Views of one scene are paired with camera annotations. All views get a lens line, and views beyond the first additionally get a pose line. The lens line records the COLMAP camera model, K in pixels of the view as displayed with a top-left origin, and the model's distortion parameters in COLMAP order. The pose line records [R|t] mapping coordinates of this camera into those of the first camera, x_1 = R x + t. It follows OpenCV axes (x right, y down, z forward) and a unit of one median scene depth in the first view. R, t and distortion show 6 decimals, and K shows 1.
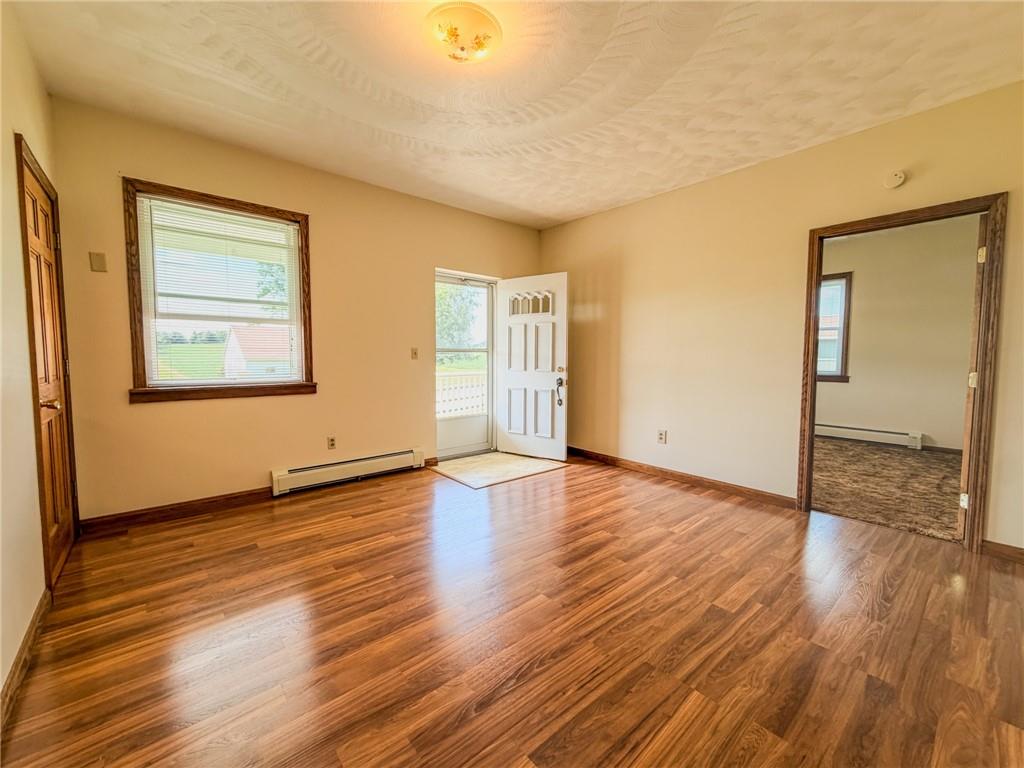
lens RADIAL K [[420.6, 0, 512.0], [0, 420.6, 384.0], [0, 0, 1]] dist [0.000528, -0.000154]
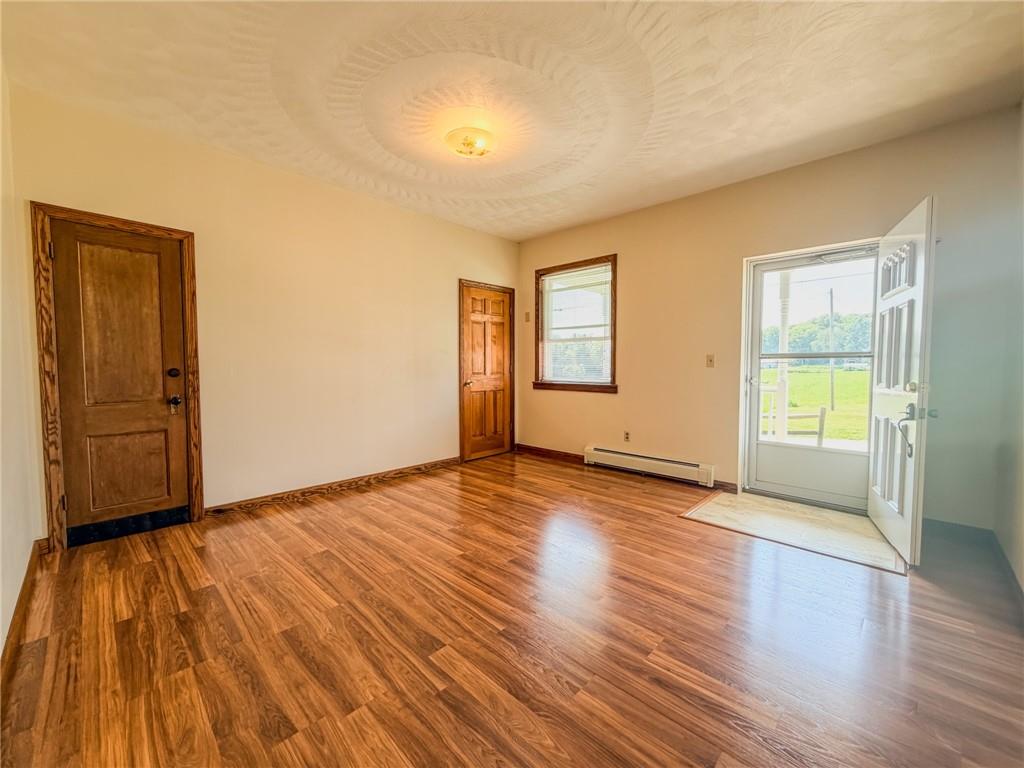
lens RADIAL K [[412.5, 0, 507.1], [0, 412.5, 387.5], [0, 0, 1]] dist [0.001984, 0.000318]
pose [[0.083502, 0.052811, -0.995107, 0.771782], [-0.068021, 0.996568, 0.047180, -0.033665], [0.994183, 0.063749, 0.086807, 0.599430]]
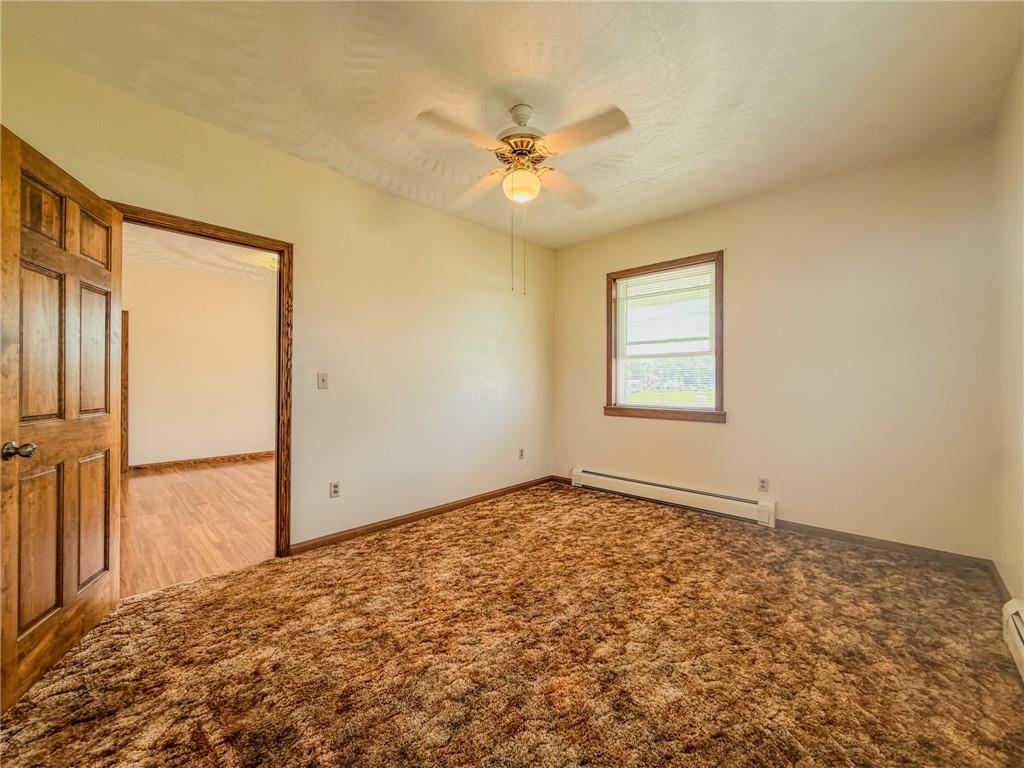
lens RADIAL K [[407.2, 0, 512.0], [0, 407.2, 384.0], [0, 0, 1]] dist [-0.000703, -0.000230]
pose [[0.105403, 0.001696, -0.994428, 0.469408], [-0.069332, 0.997578, -0.005647, -0.031155], [0.992010, 0.069541, 0.105265, 0.408577]]
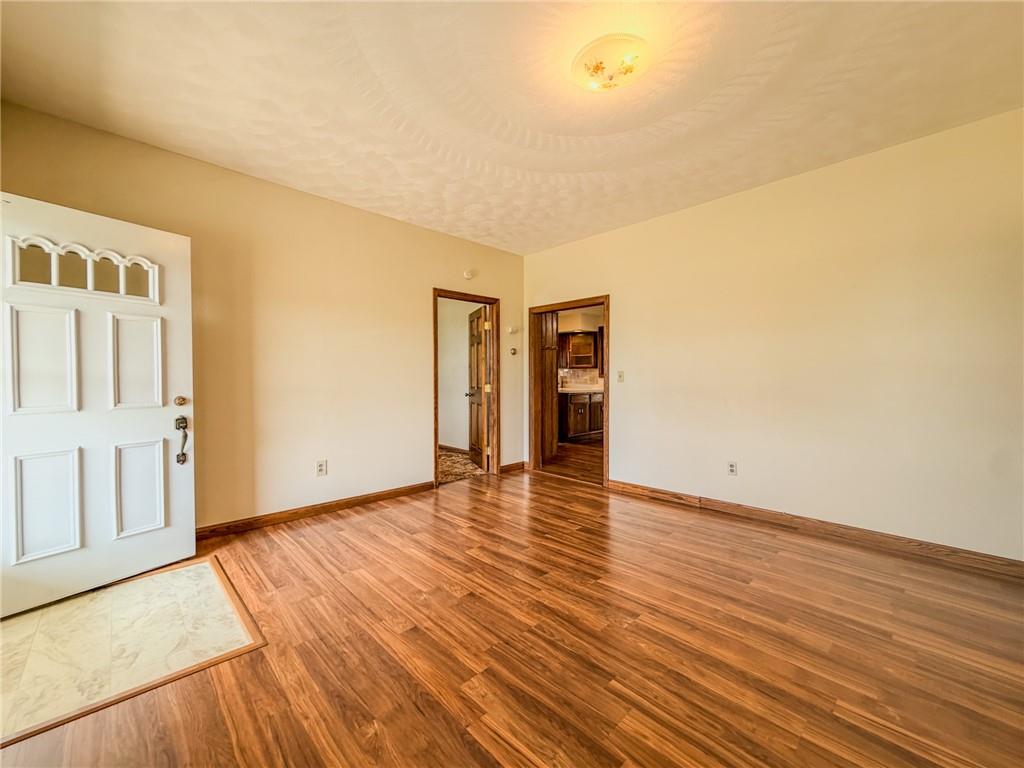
lens RADIAL K [[411.9, 0, 512.0], [0, 411.9, 384.0], [0, 0, 1]] dist [0.010680, -0.000157]
pose [[-0.066004, -0.023944, 0.997532, -0.637803], [0.065063, 0.997481, 0.028248, -0.059012], [-0.995696, 0.066767, -0.064279, 0.771539]]
